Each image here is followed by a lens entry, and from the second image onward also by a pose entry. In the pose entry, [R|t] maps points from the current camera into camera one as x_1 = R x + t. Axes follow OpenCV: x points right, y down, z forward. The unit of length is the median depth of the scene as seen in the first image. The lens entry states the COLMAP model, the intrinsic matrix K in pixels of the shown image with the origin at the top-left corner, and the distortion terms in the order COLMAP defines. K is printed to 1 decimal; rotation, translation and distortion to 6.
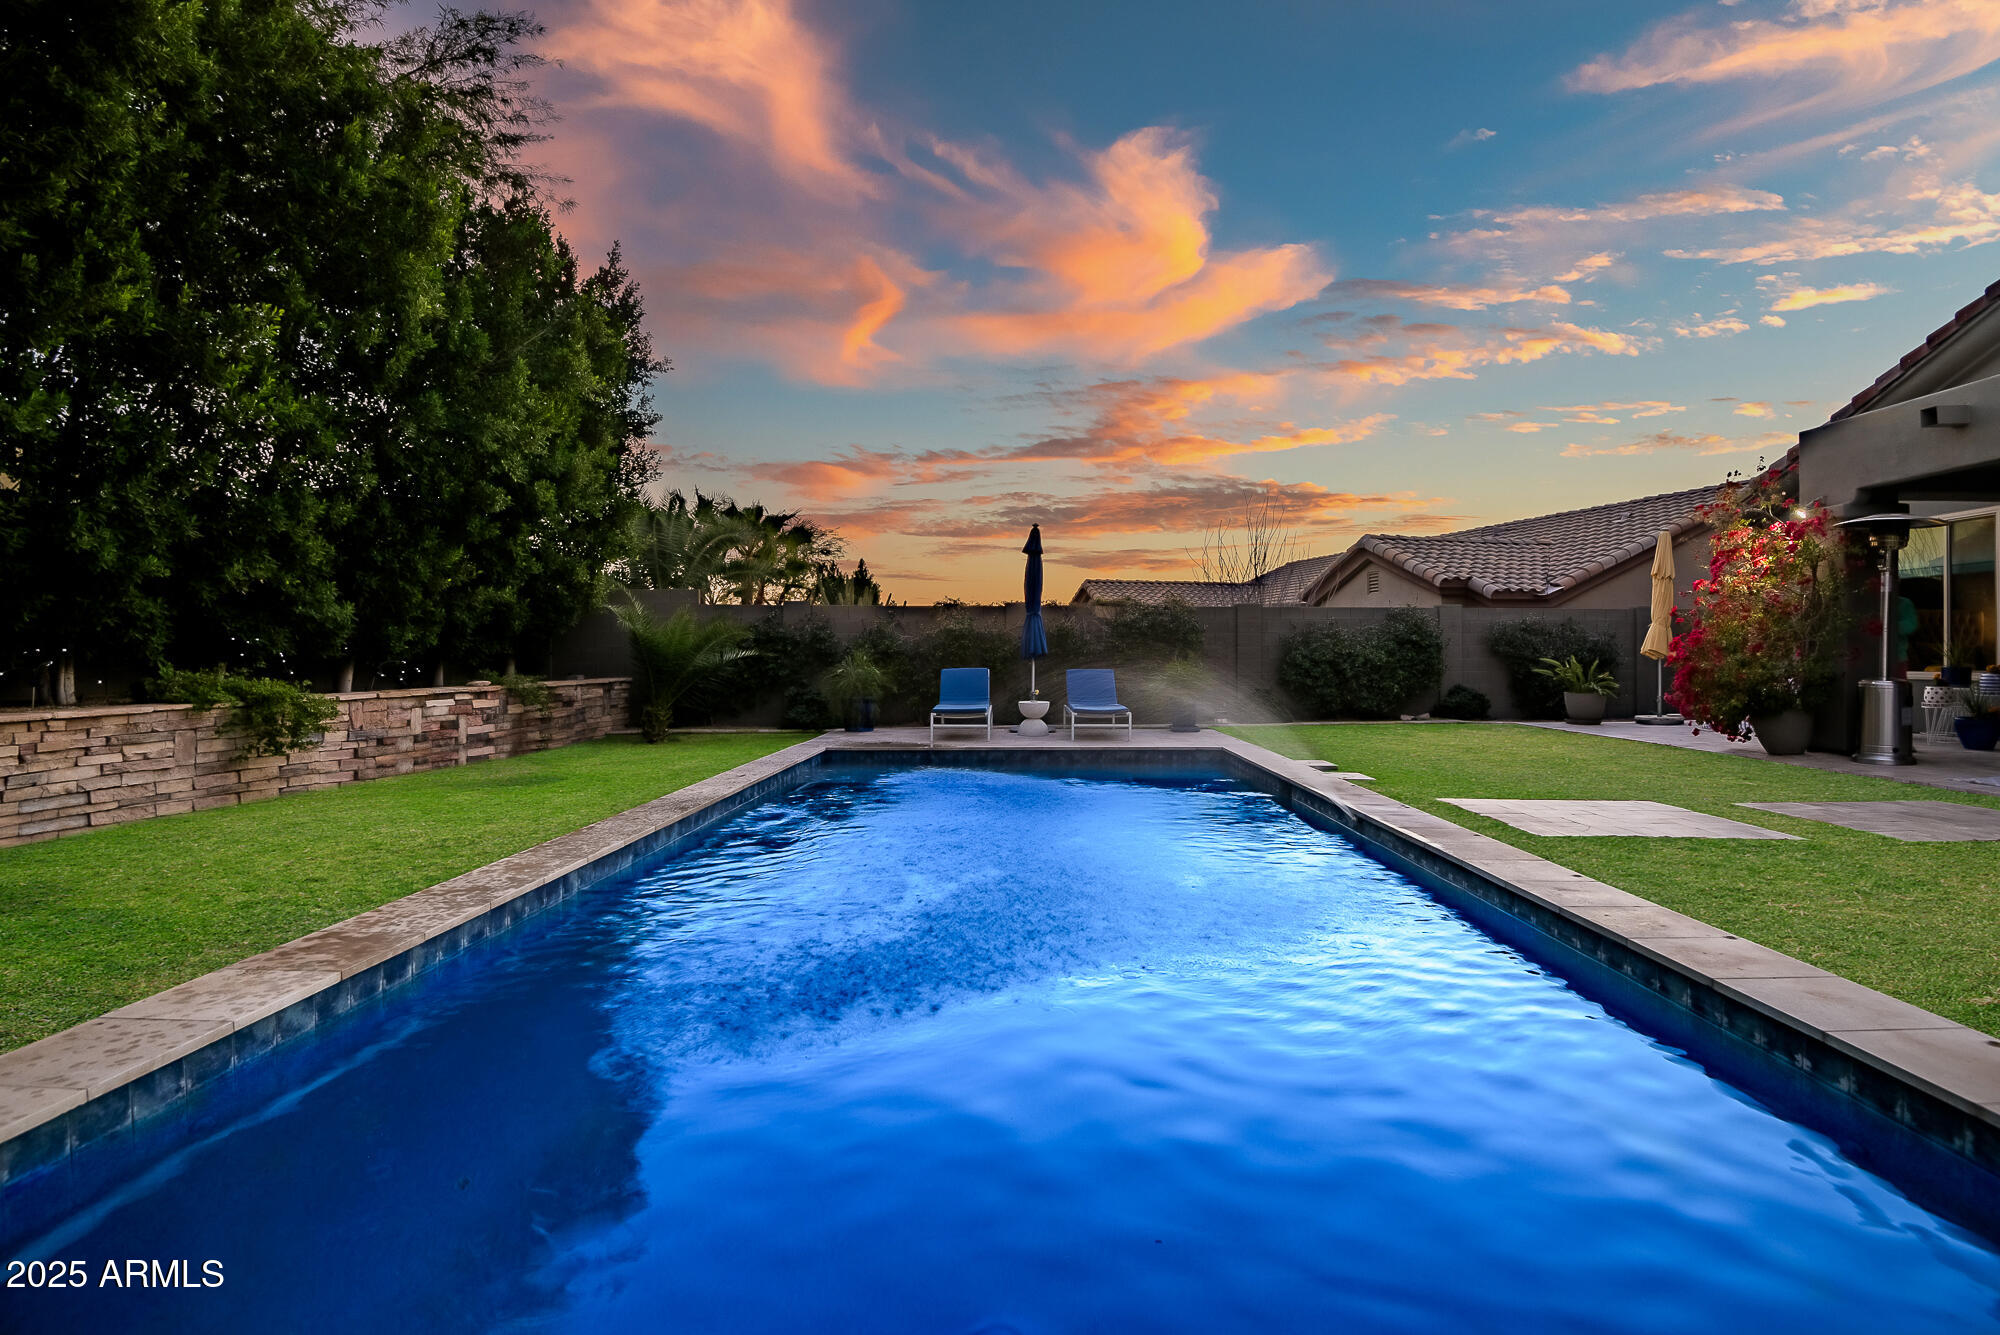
lens RADIAL K [[922.1, 0, 1000.0], [0, 922.1, 667.5], [0, 0, 1]] dist [0.010075, -0.000691]
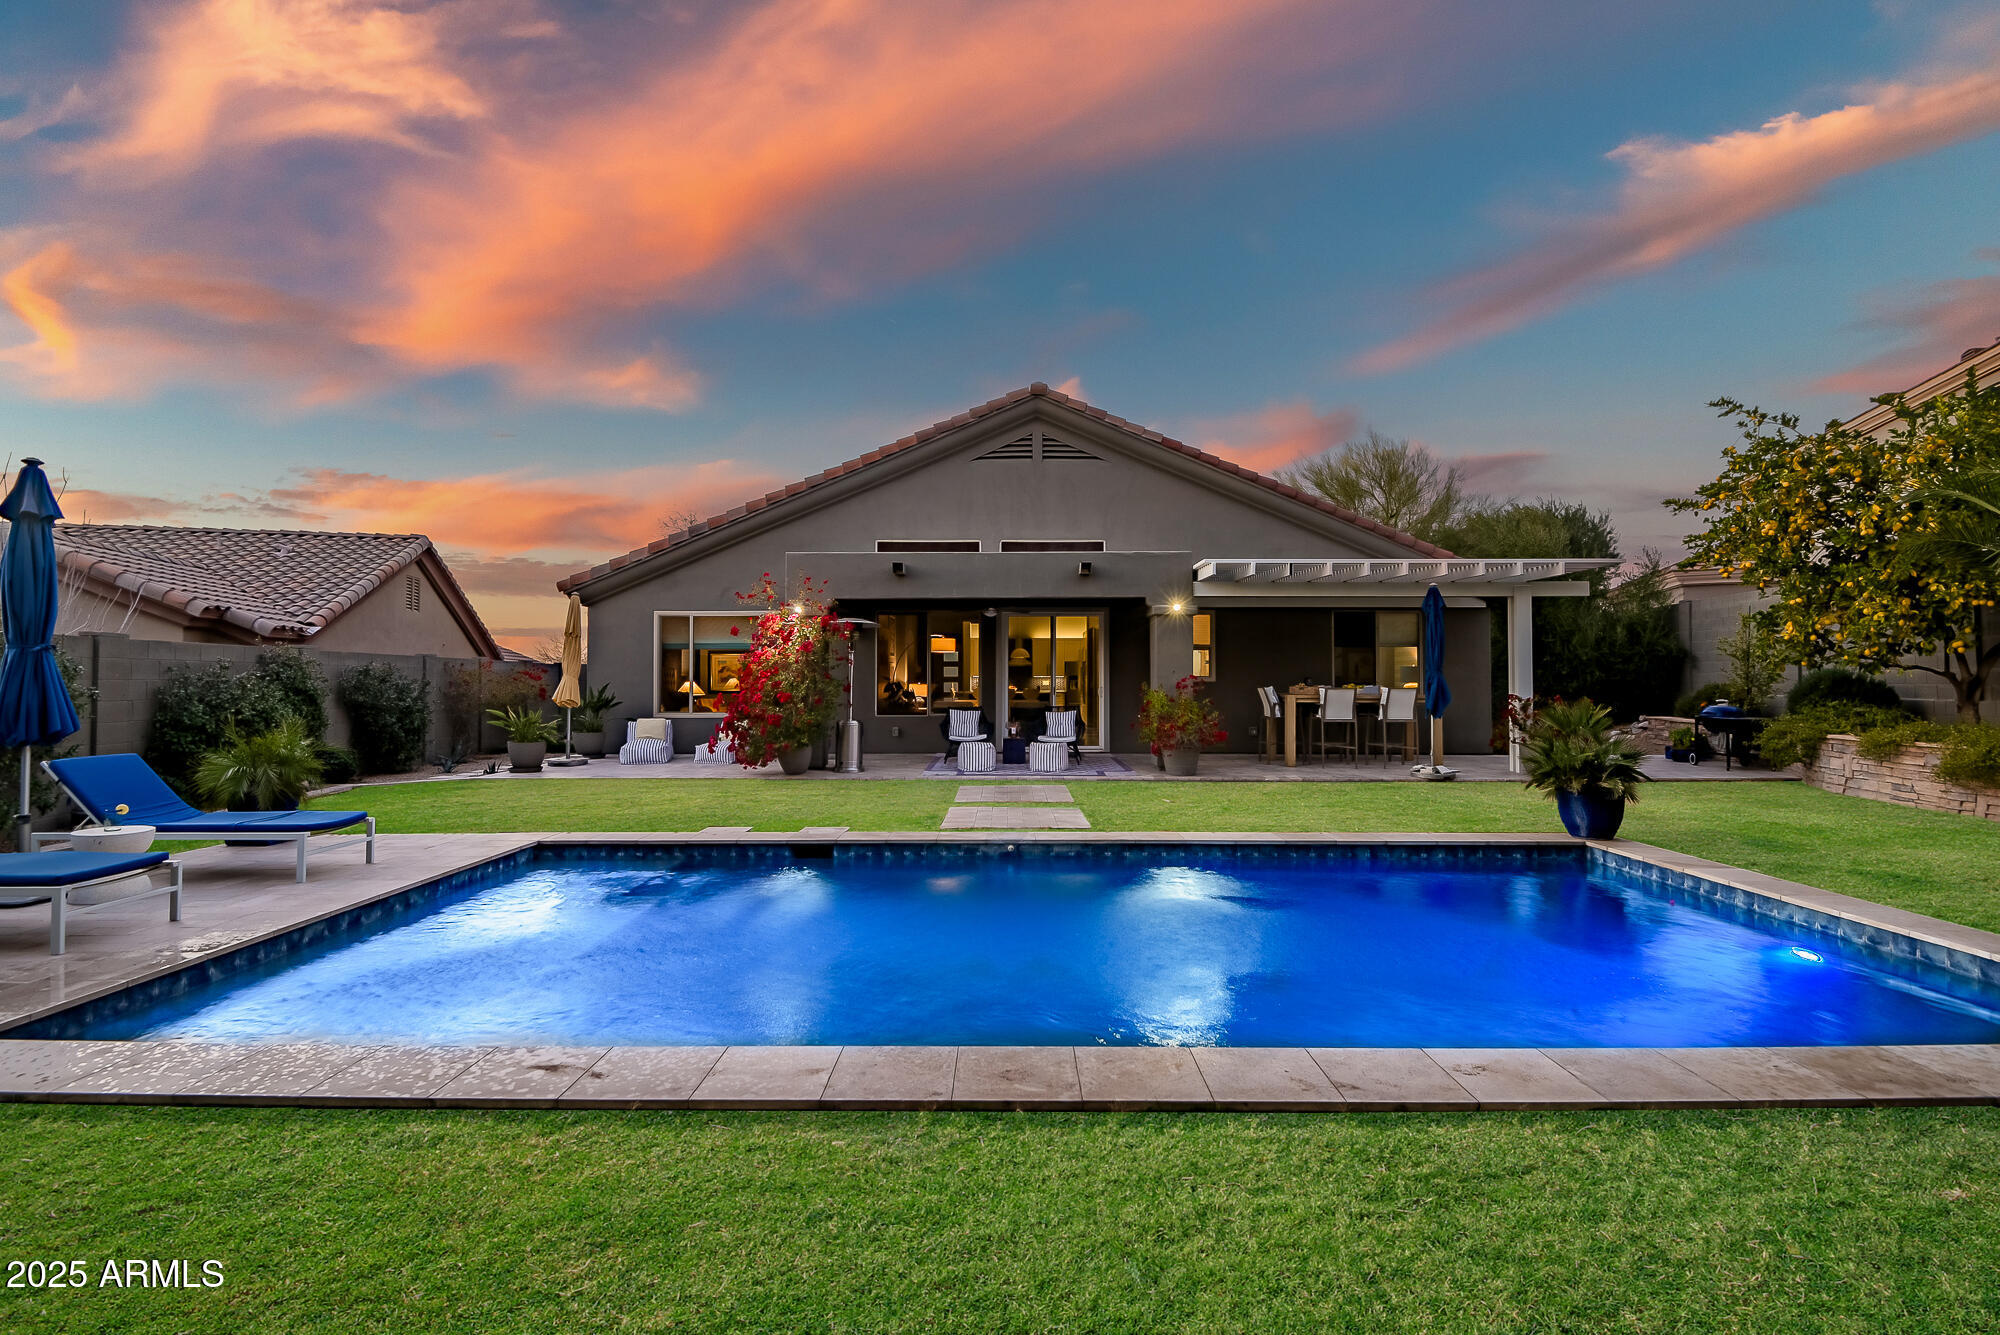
lens RADIAL K [[922.1, 0, 1000.0], [0, 922.1, 667.5], [0, 0, 1]] dist [0.010075, -0.000691]
pose [[-0.010017, 0.015896, 0.999823, -0.671925], [0.015727, 0.999752, -0.015737, -0.049858], [-0.999826, 0.015567, -0.010265, 0.758234]]
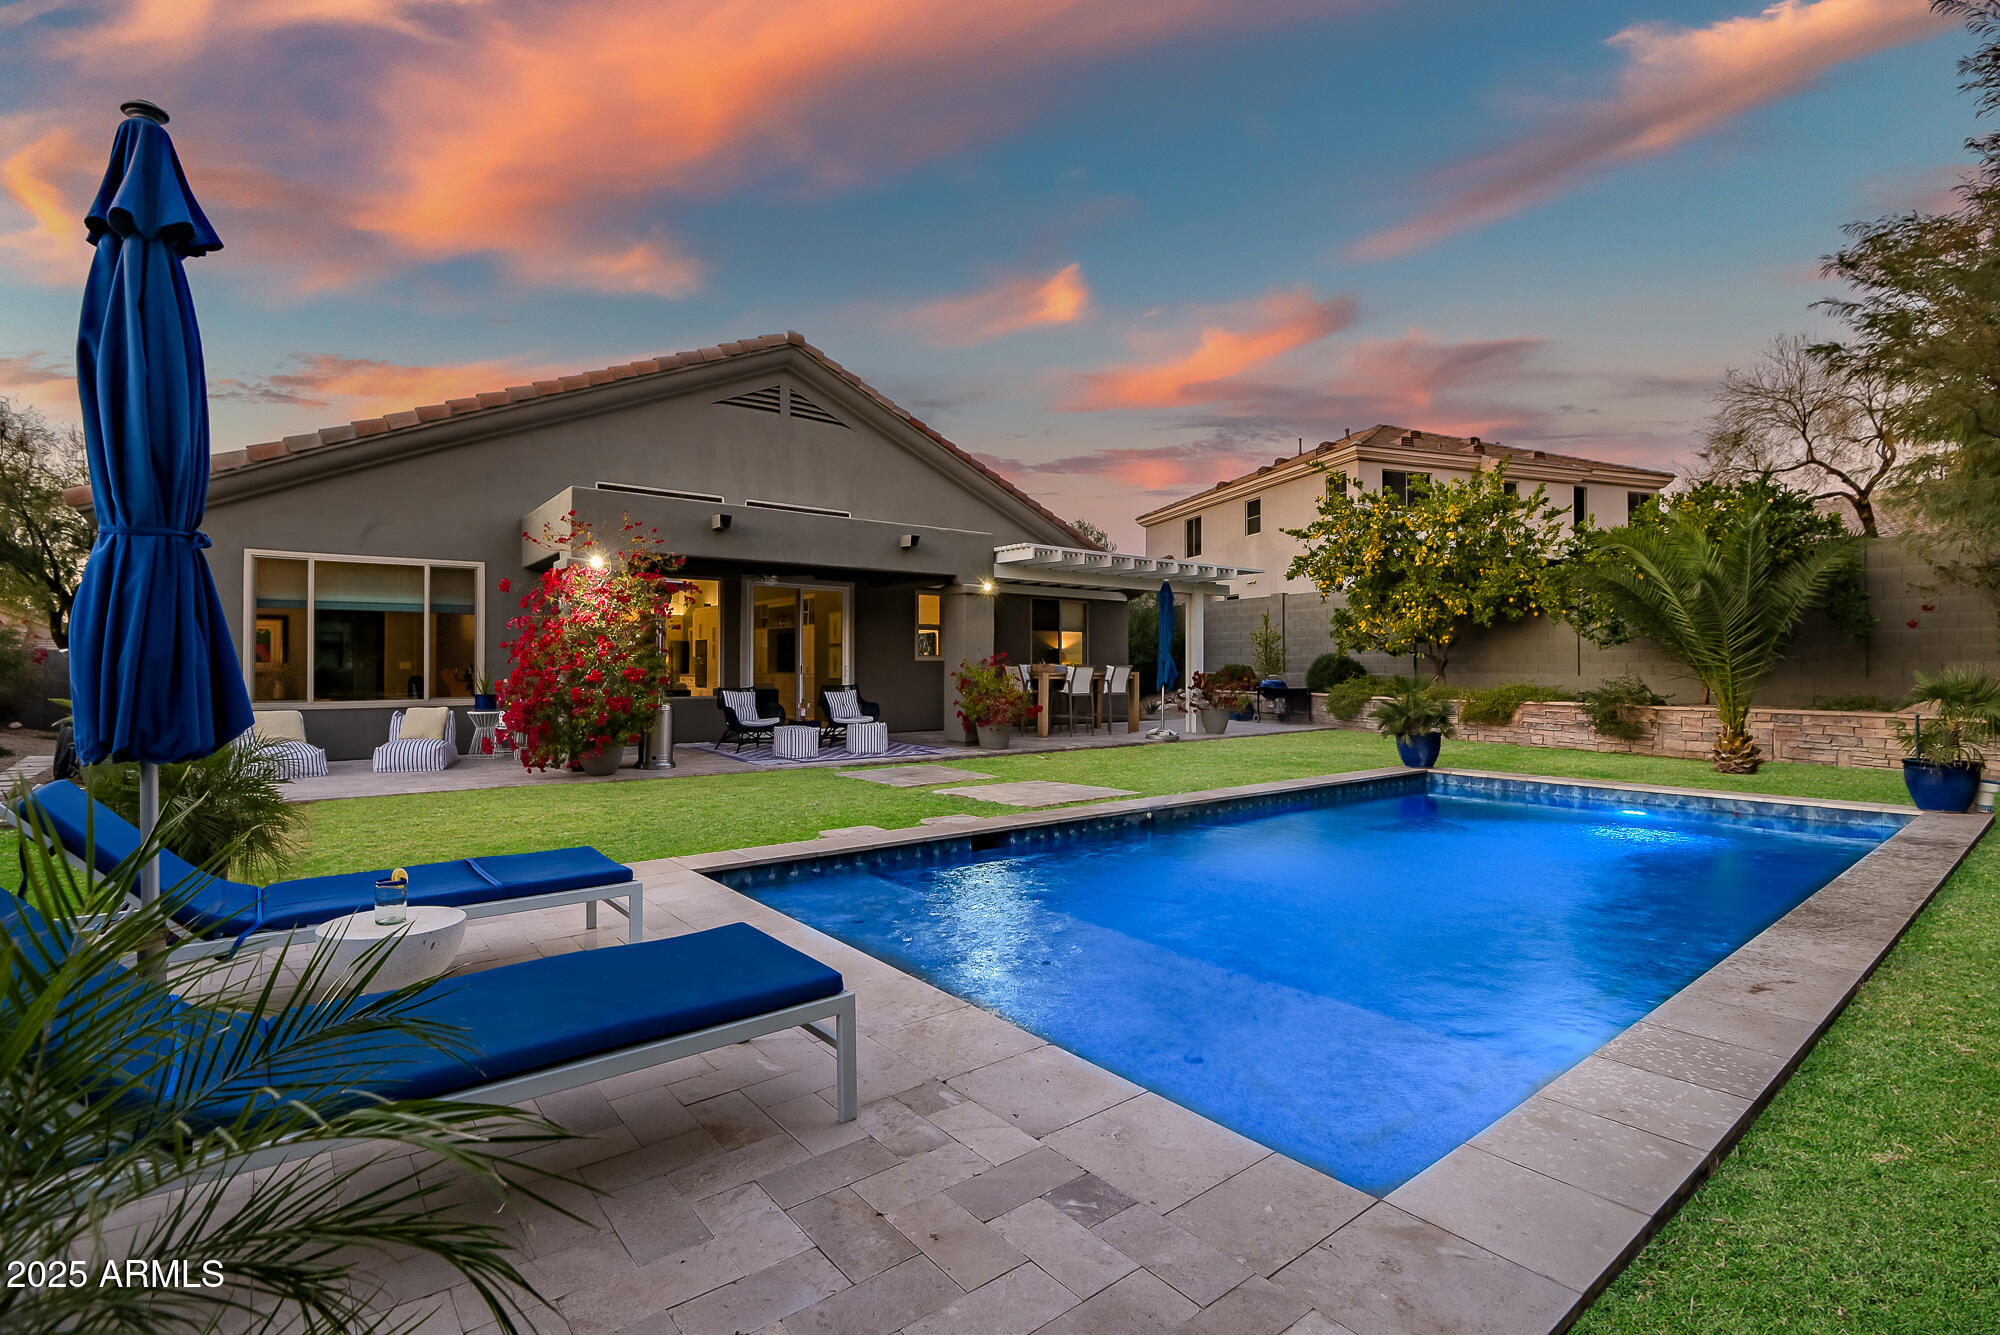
lens RADIAL K [[945.3, 0, 1000.0], [0, 945.3, 667.5], [0, 0, 1]] dist [0.000739, 0.000038]
pose [[-0.641564, -0.000992, 0.767069, -0.401092], [0.011287, 0.999879, 0.010733, -0.048778], [-0.766987, 0.015544, -0.641475, 1.479400]]
